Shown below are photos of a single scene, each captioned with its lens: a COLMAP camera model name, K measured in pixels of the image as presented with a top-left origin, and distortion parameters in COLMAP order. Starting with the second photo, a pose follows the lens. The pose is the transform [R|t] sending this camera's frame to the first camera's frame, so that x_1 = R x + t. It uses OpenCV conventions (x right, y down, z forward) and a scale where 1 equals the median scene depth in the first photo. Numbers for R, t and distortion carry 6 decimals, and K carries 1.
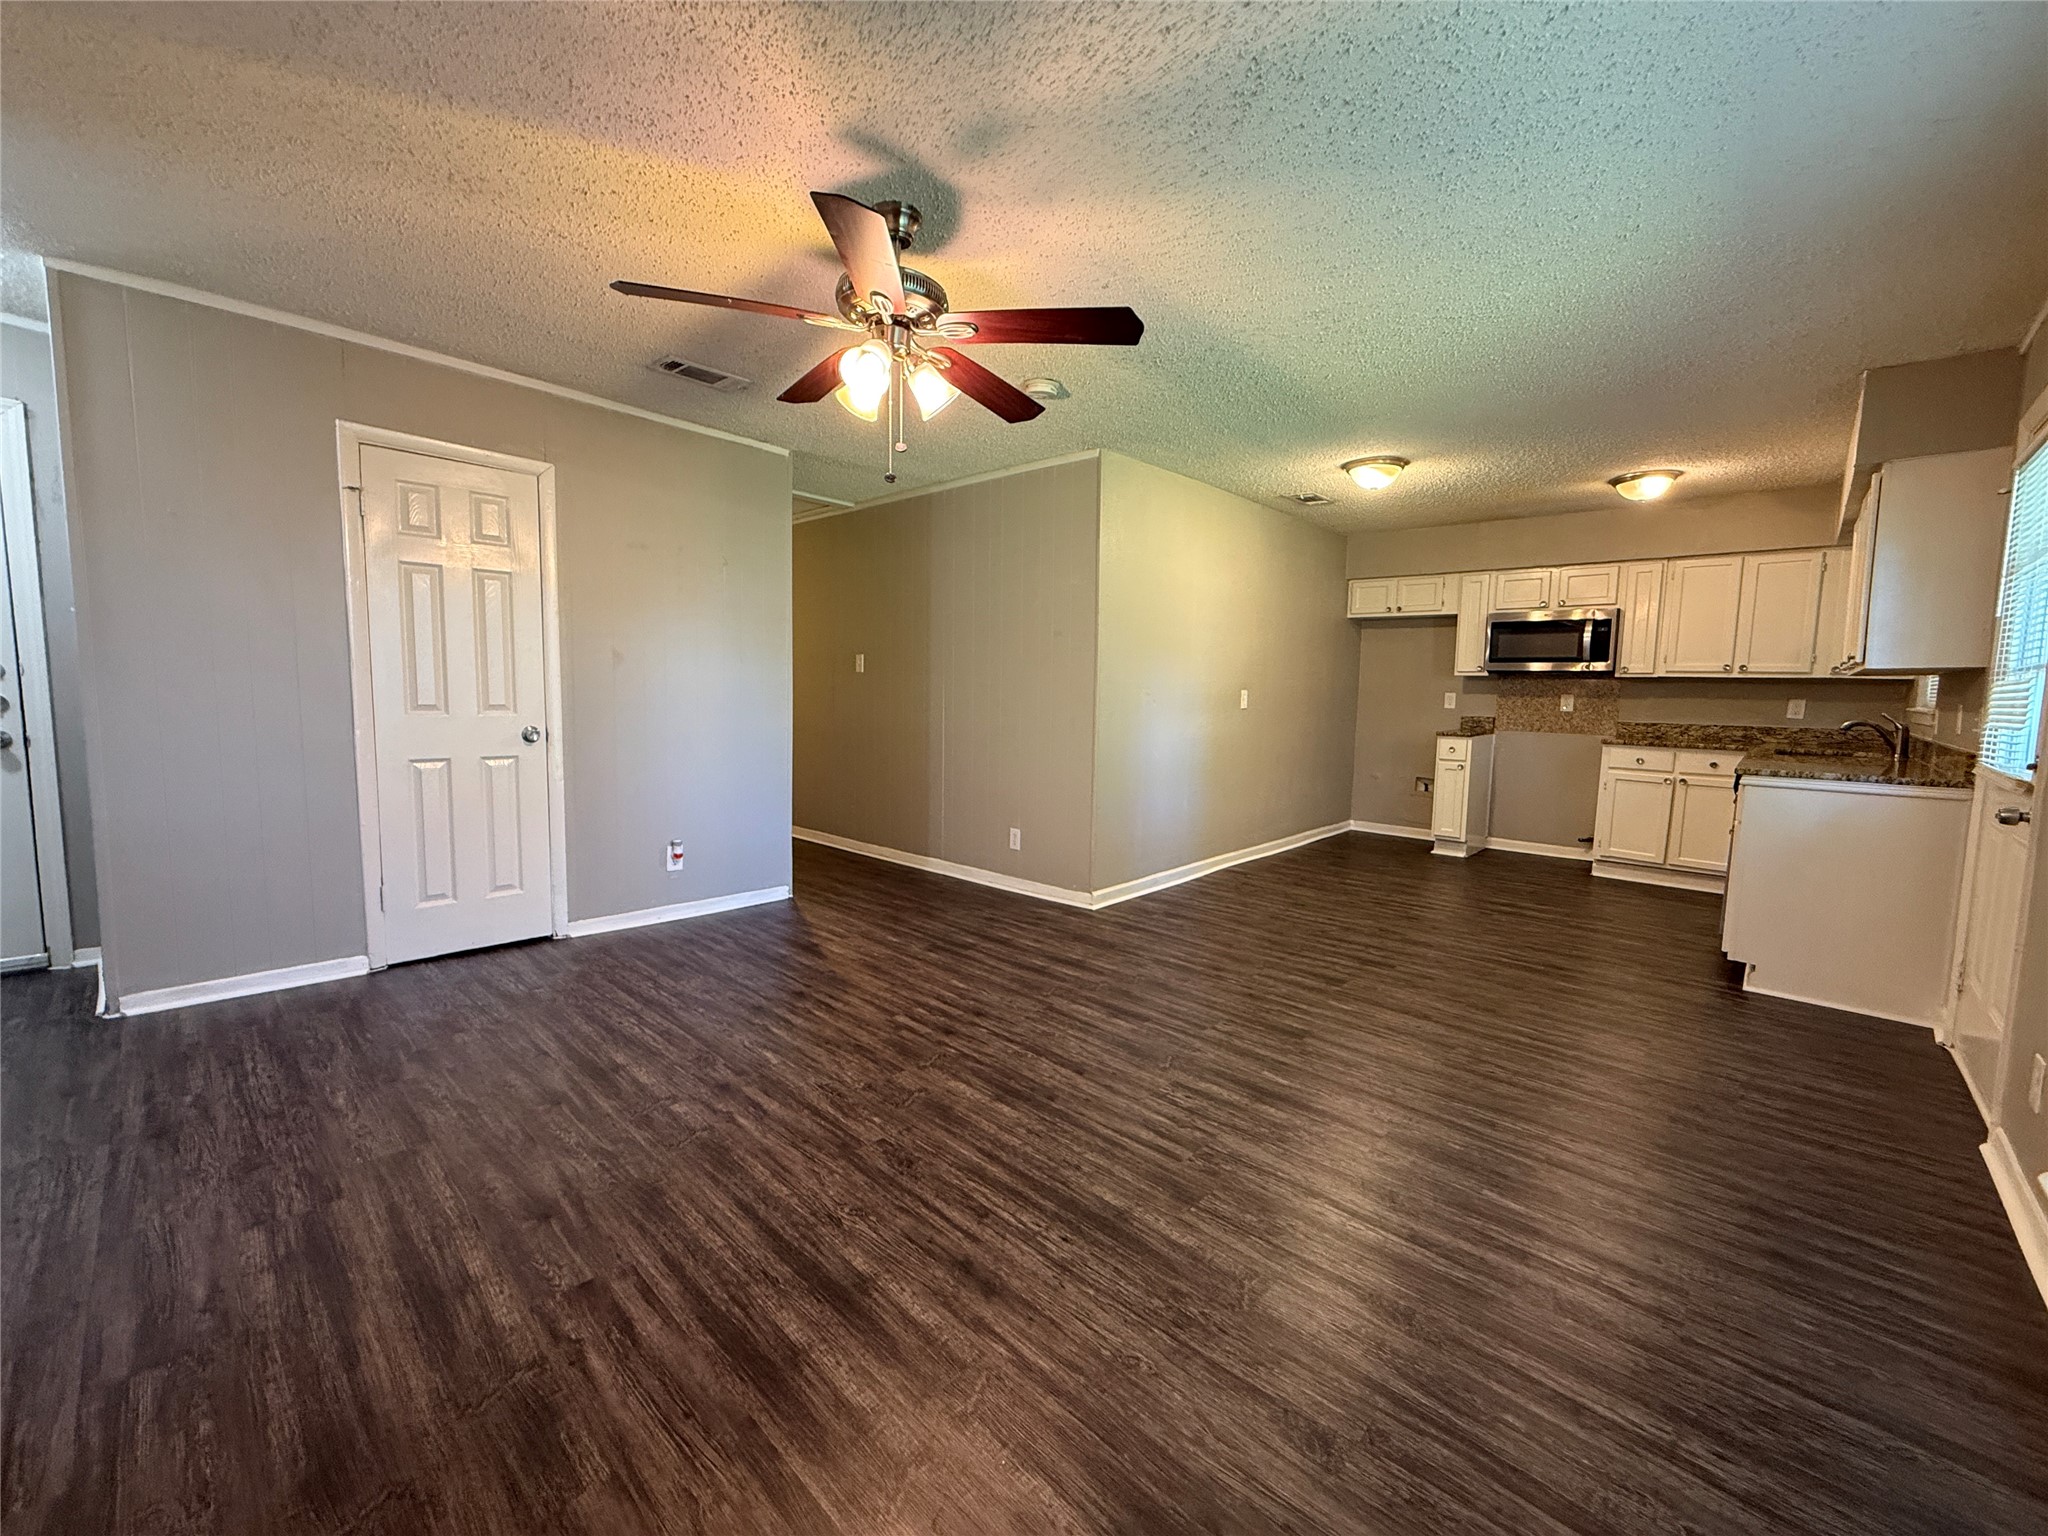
lens RADIAL K [[817.1, 0, 1021.5], [0, 817.1, 763.5], [0, 0, 1]] dist [-0.000249, 0.000163]
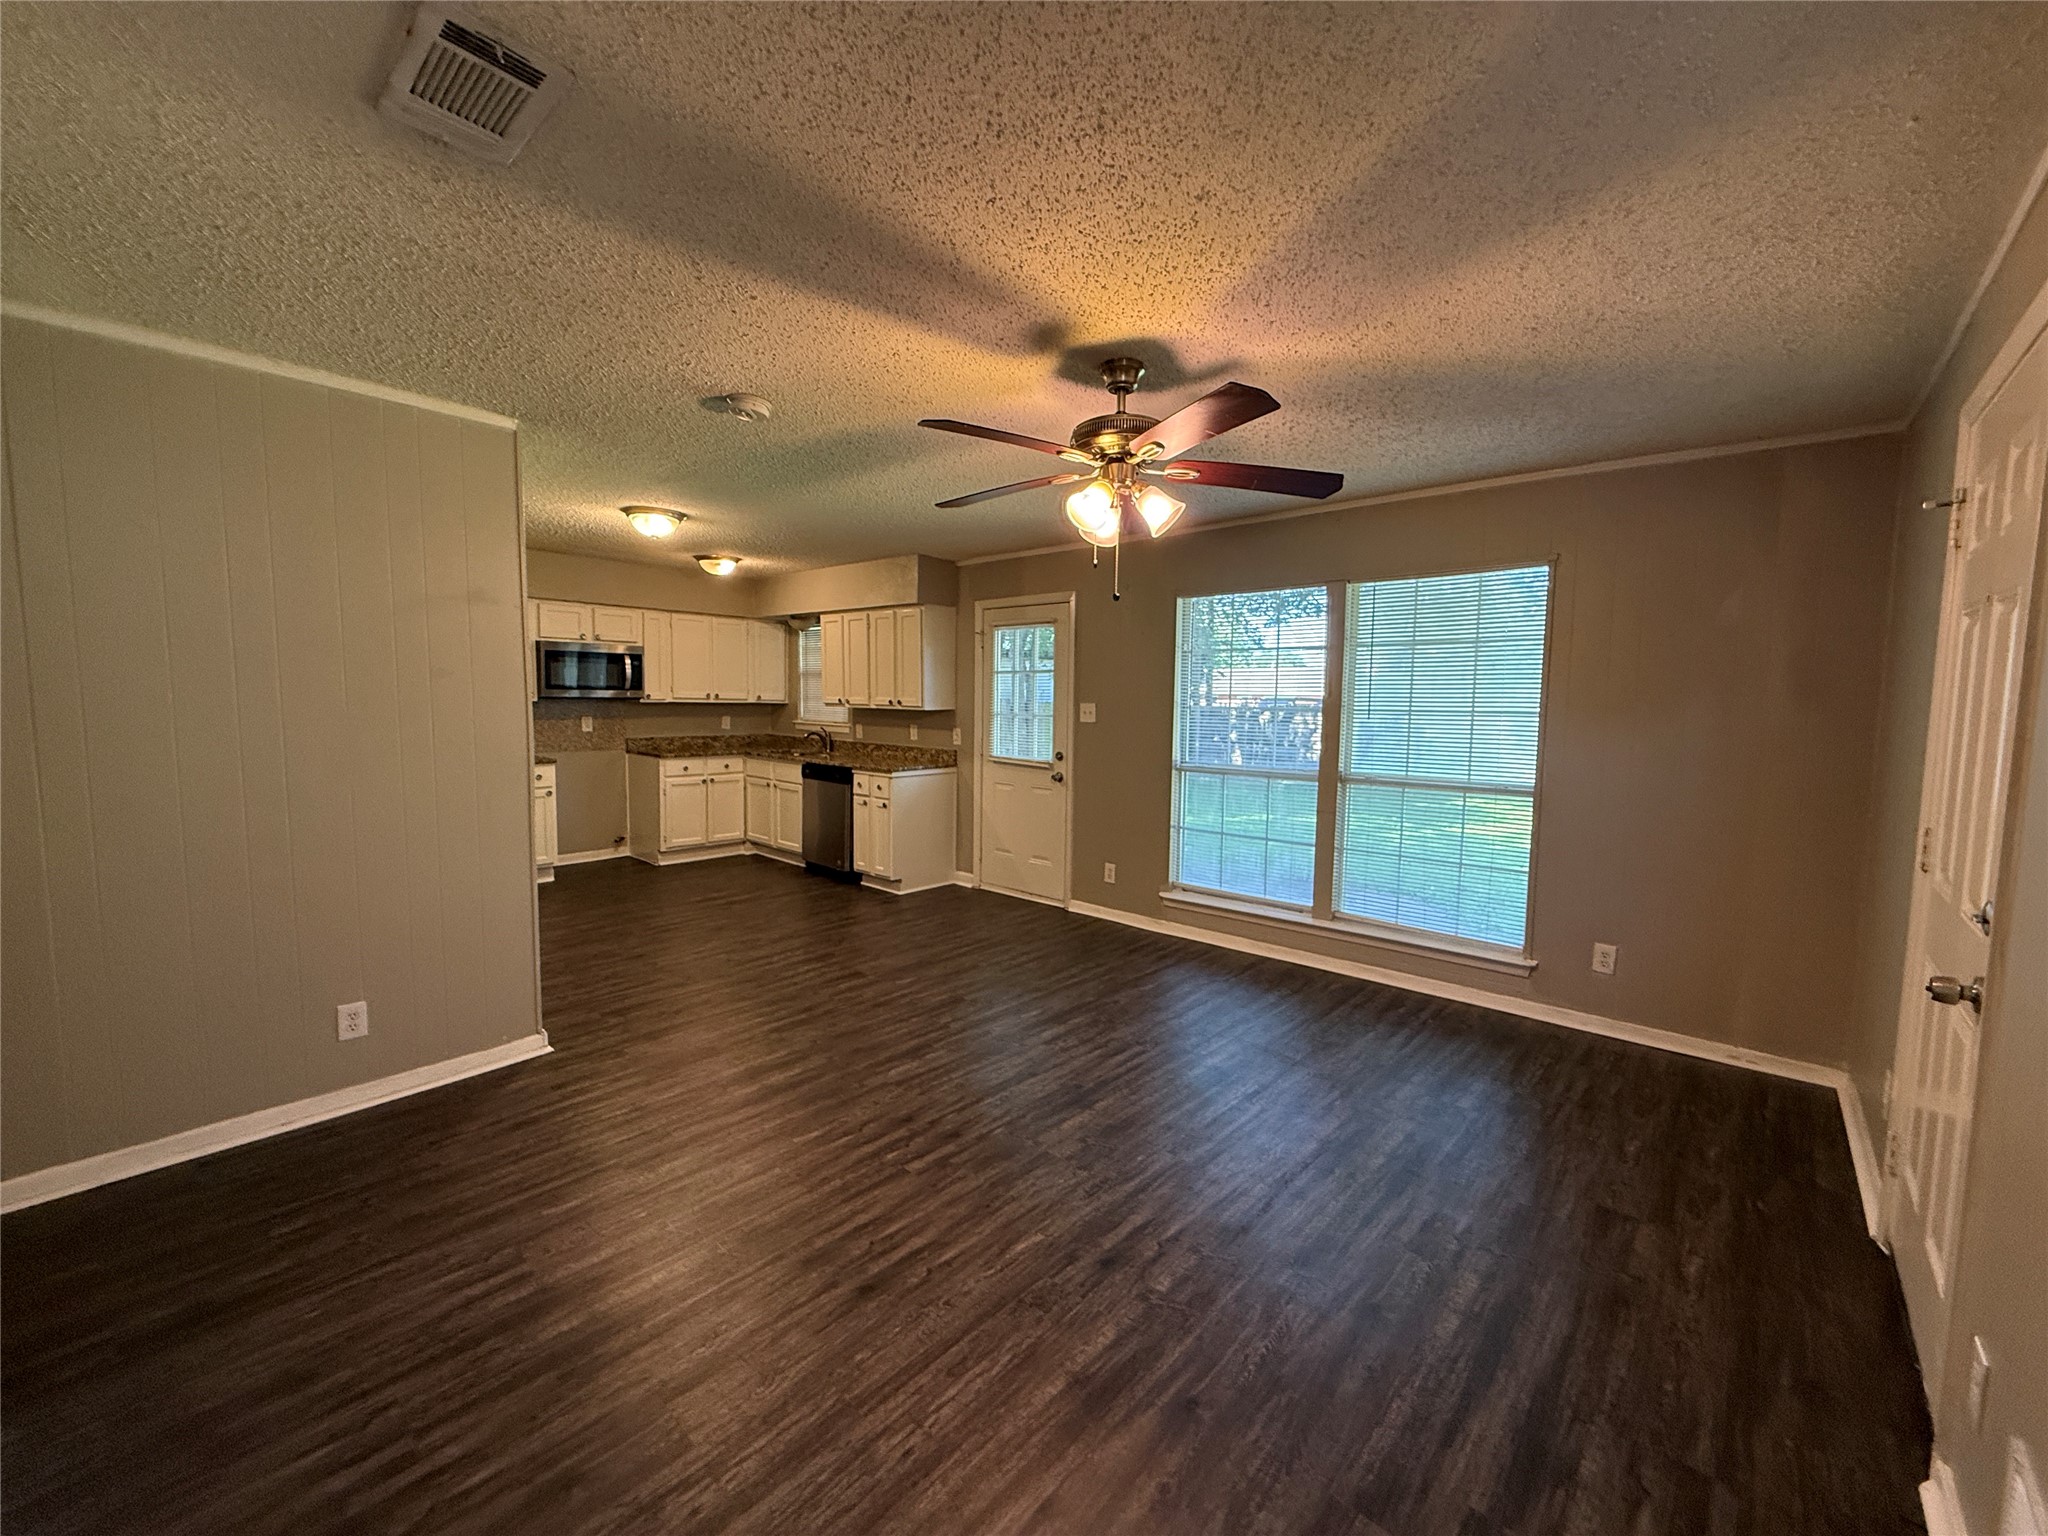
lens RADIAL K [[817.1, 0, 1021.5], [0, 817.1, 763.5], [0, 0, 1]] dist [-0.000249, 0.000163]
pose [[-0.017288, -0.102588, 0.994574, -0.931466], [0.076407, 0.991678, 0.103618, -0.182042], [-0.996927, 0.077784, -0.009305, 0.839060]]
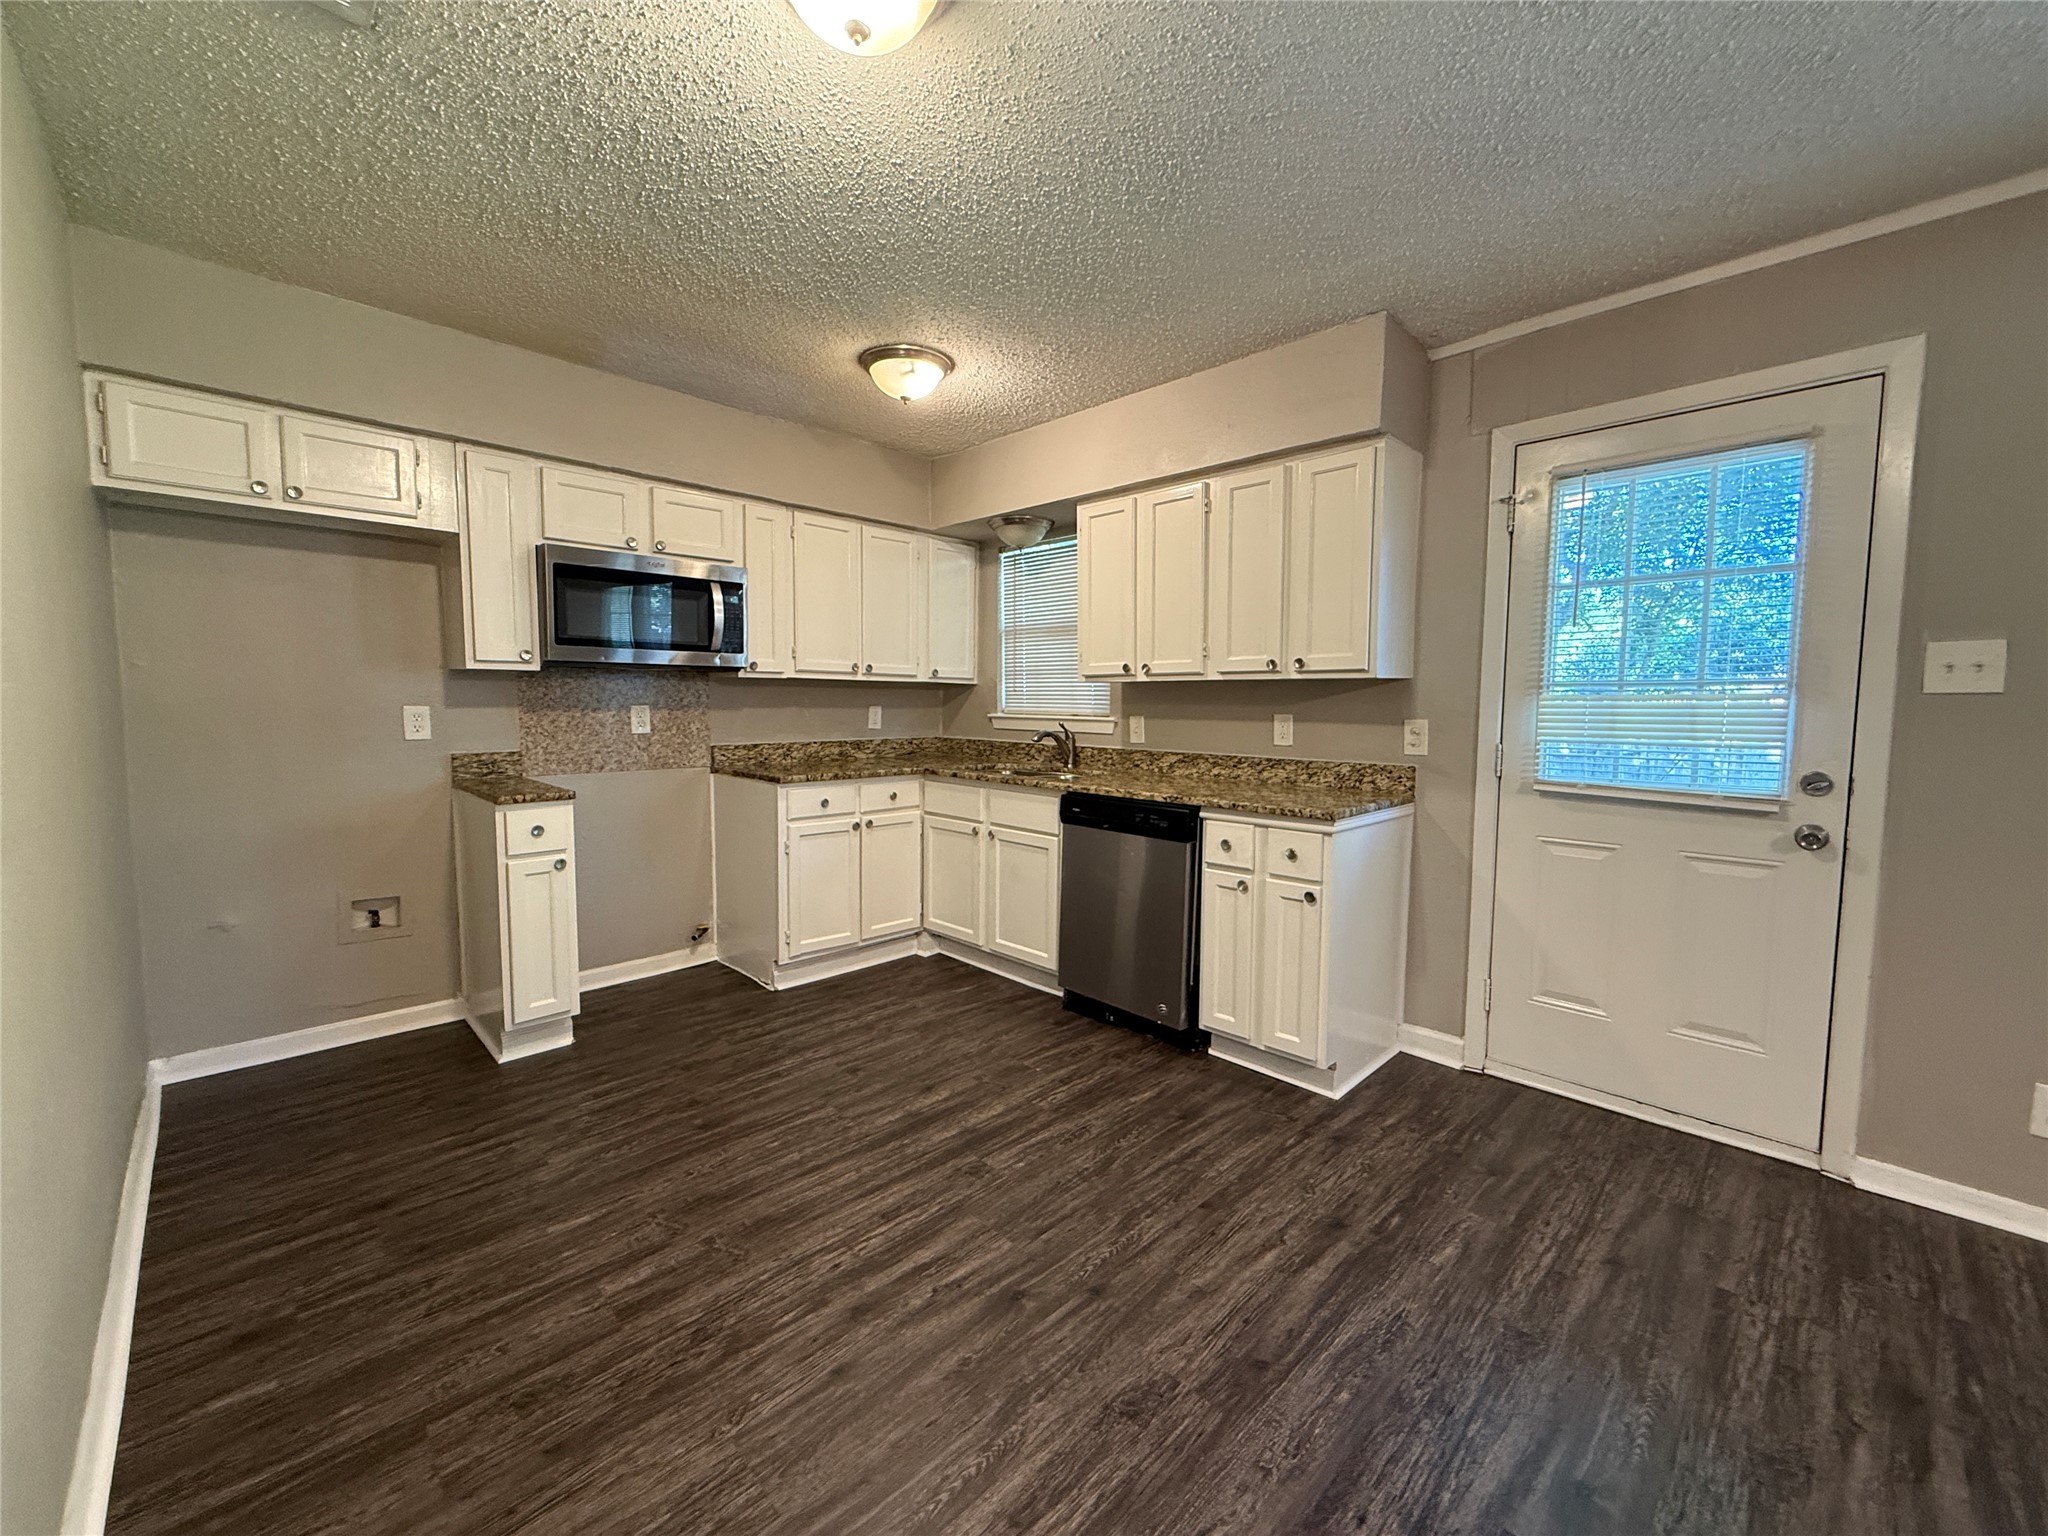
lens RADIAL K [[817.1, 0, 1021.5], [0, 817.1, 763.5], [0, 0, 1]] dist [-0.000249, 0.000163]
pose [[0.040413, -0.094673, 0.994688, 0.170515], [0.087180, 0.992039, 0.090879, -0.143808], [-0.995373, 0.083044, 0.048345, 1.397361]]
